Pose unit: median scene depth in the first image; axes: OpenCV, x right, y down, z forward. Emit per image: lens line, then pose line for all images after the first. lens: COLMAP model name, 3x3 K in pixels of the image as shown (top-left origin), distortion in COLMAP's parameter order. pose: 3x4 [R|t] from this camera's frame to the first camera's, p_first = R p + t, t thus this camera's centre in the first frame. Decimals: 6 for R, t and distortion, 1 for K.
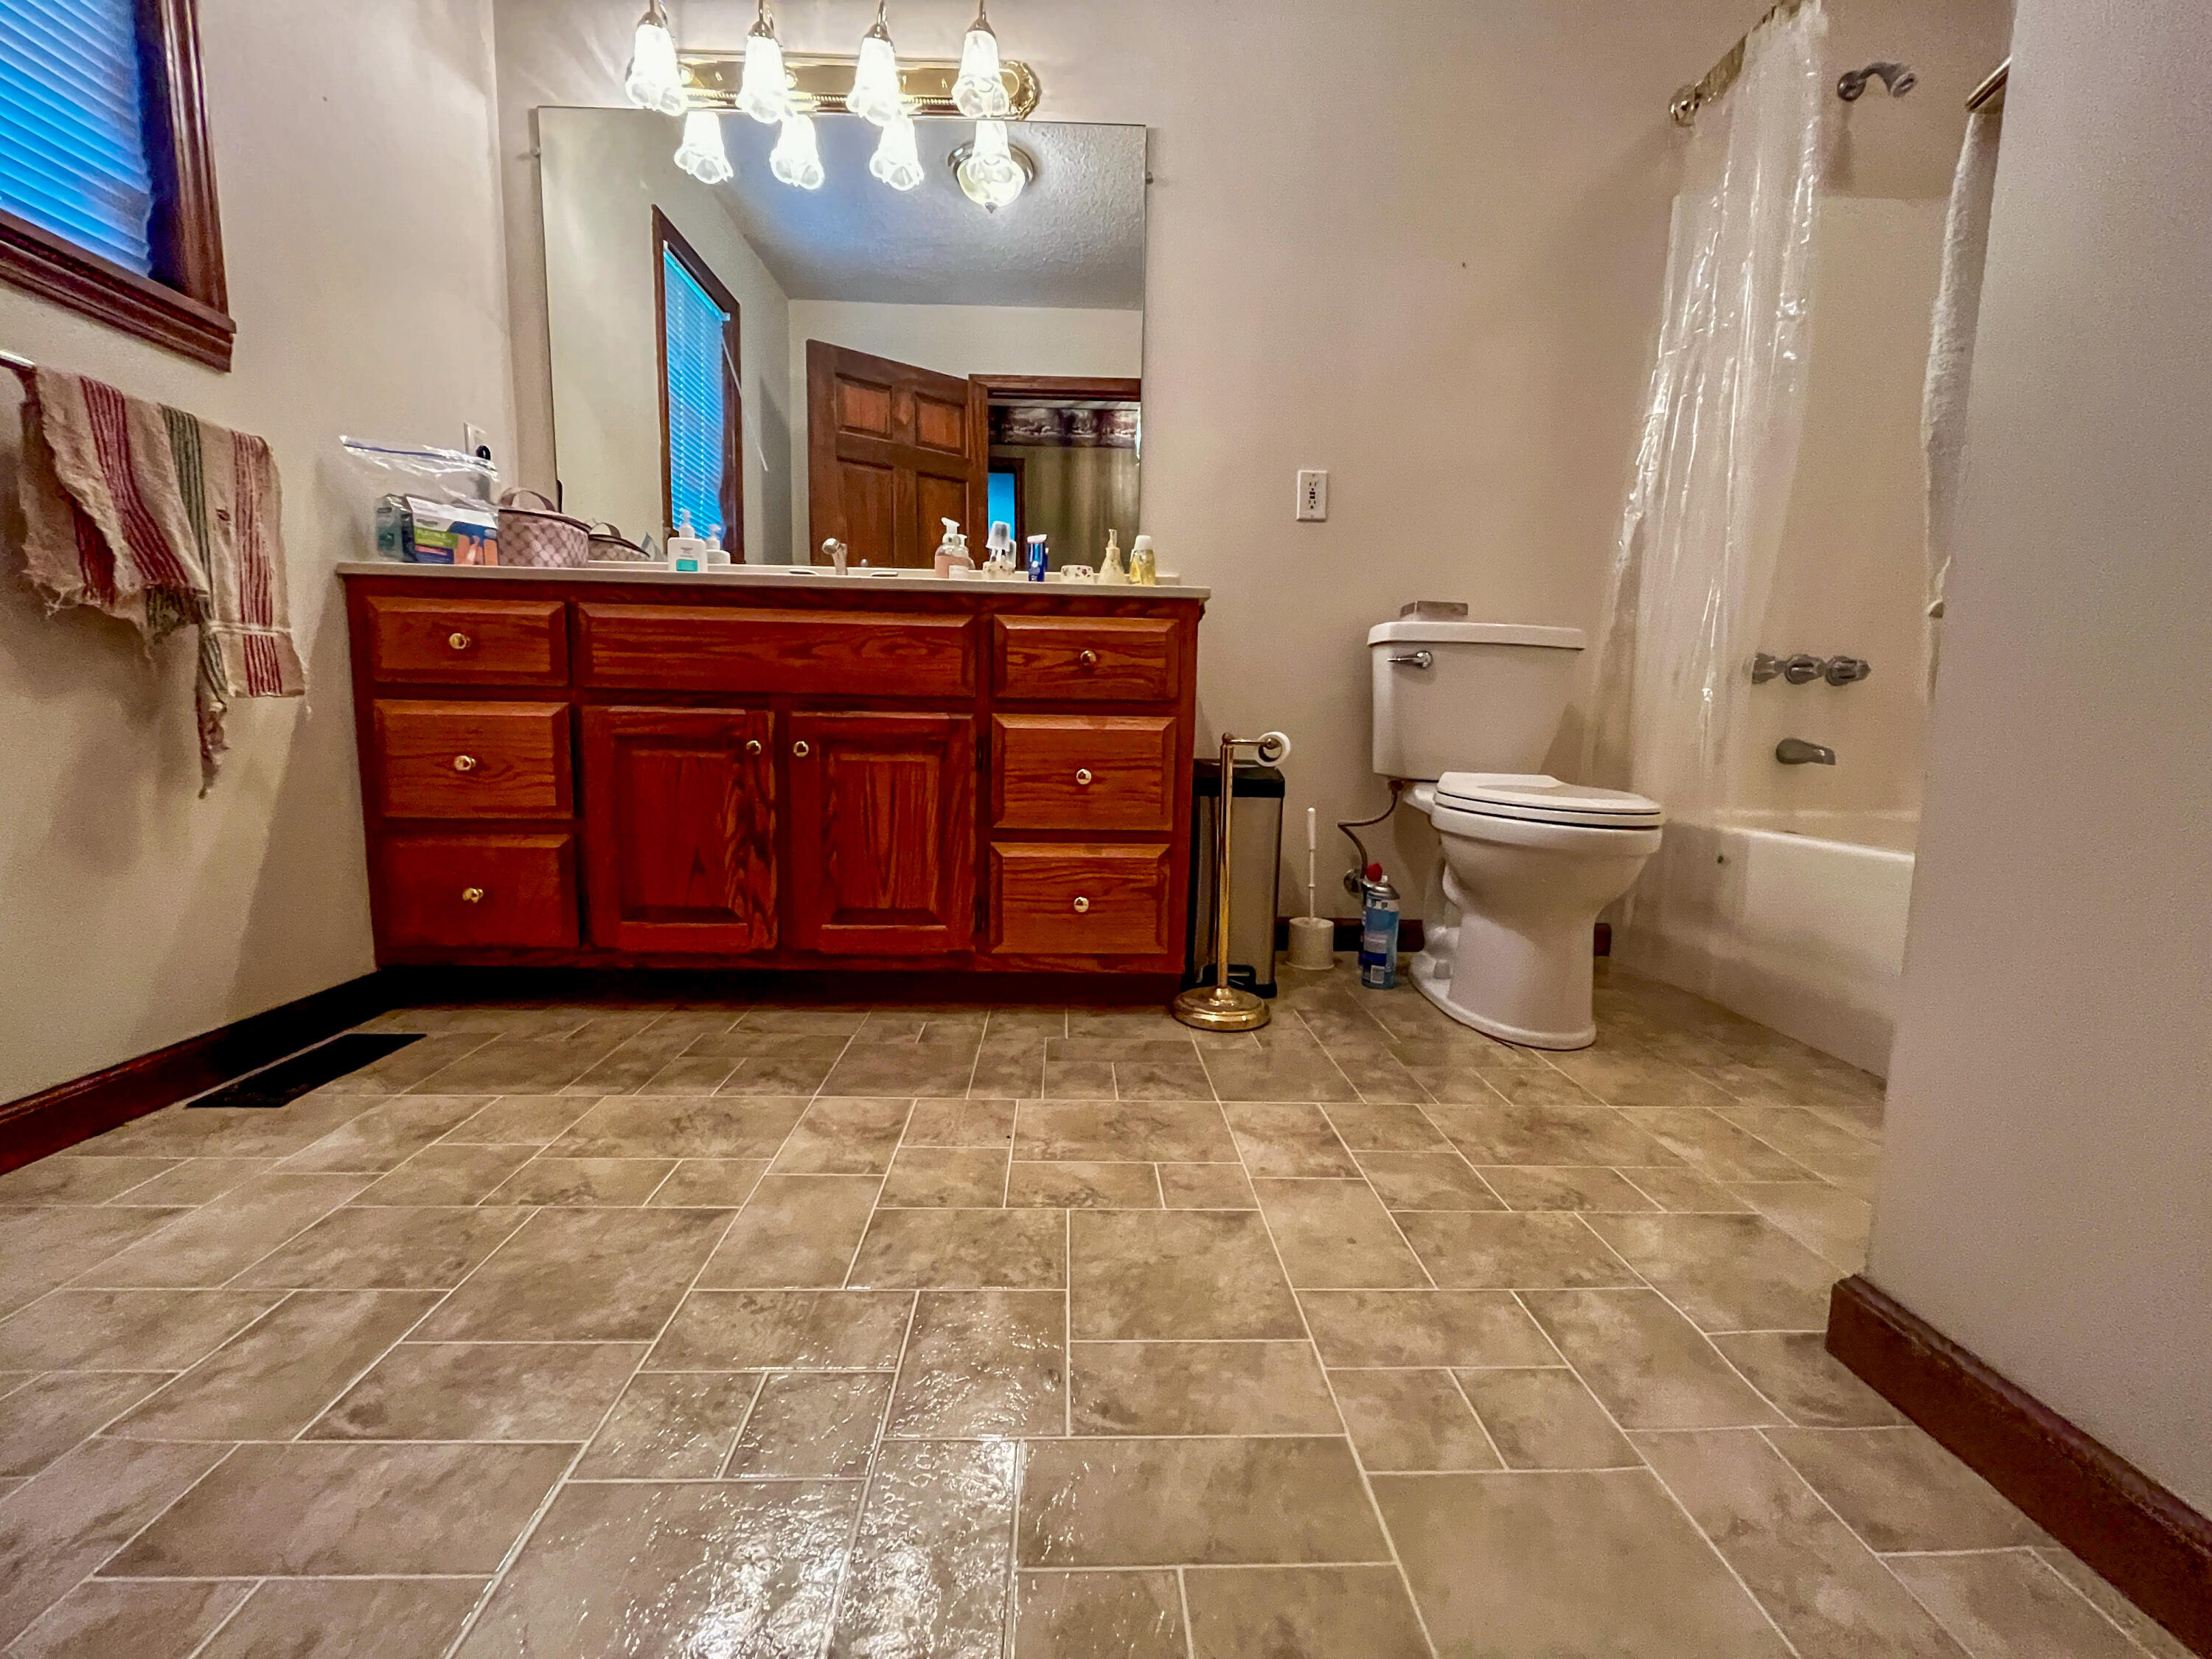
lens RADIAL K [[897.6, 0, 1106.3], [0, 897.6, 822.0], [0, 0, 1]] dist [0.000694, -0.000174]
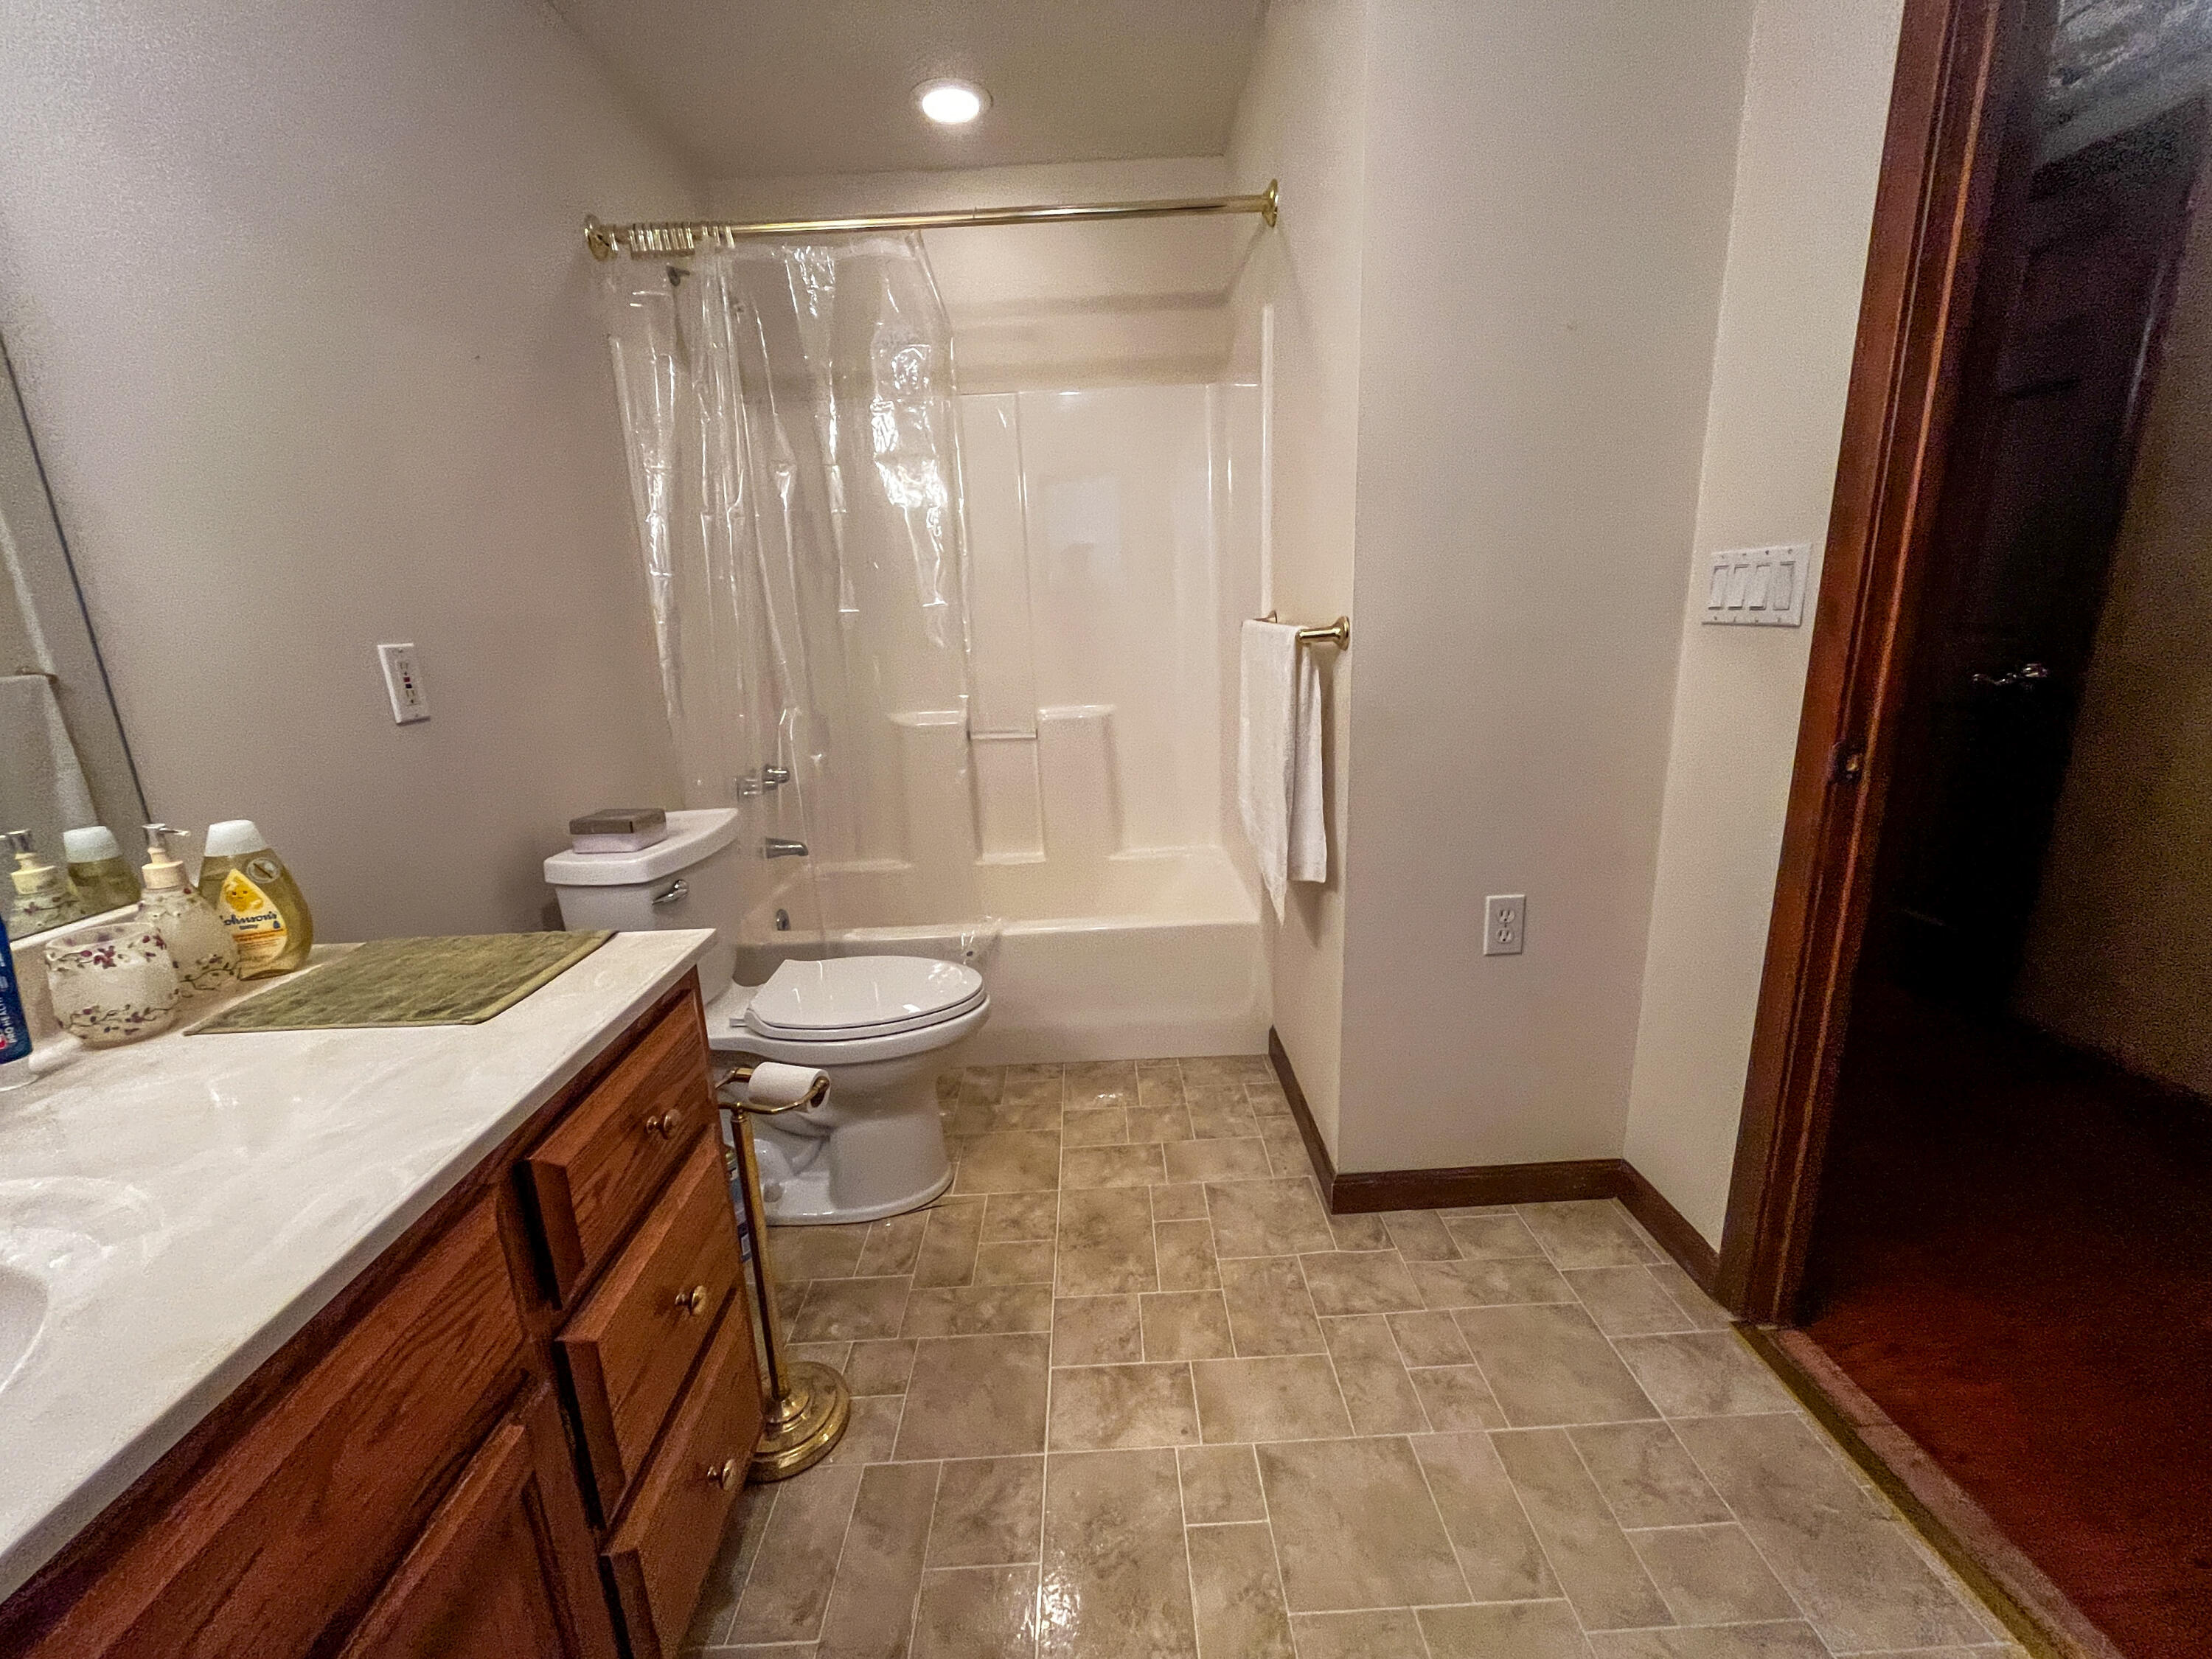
lens RADIAL K [[897.6, 0, 1104.5], [0, 897.6, 831.3], [0, 0, 1]] dist [0.000694, -0.000174]
pose [[0.022822, -0.263601, 0.964362, -0.698374], [0.161236, 0.952956, 0.256667, -0.622689], [-0.986652, 0.149632, 0.064250, 0.886146]]
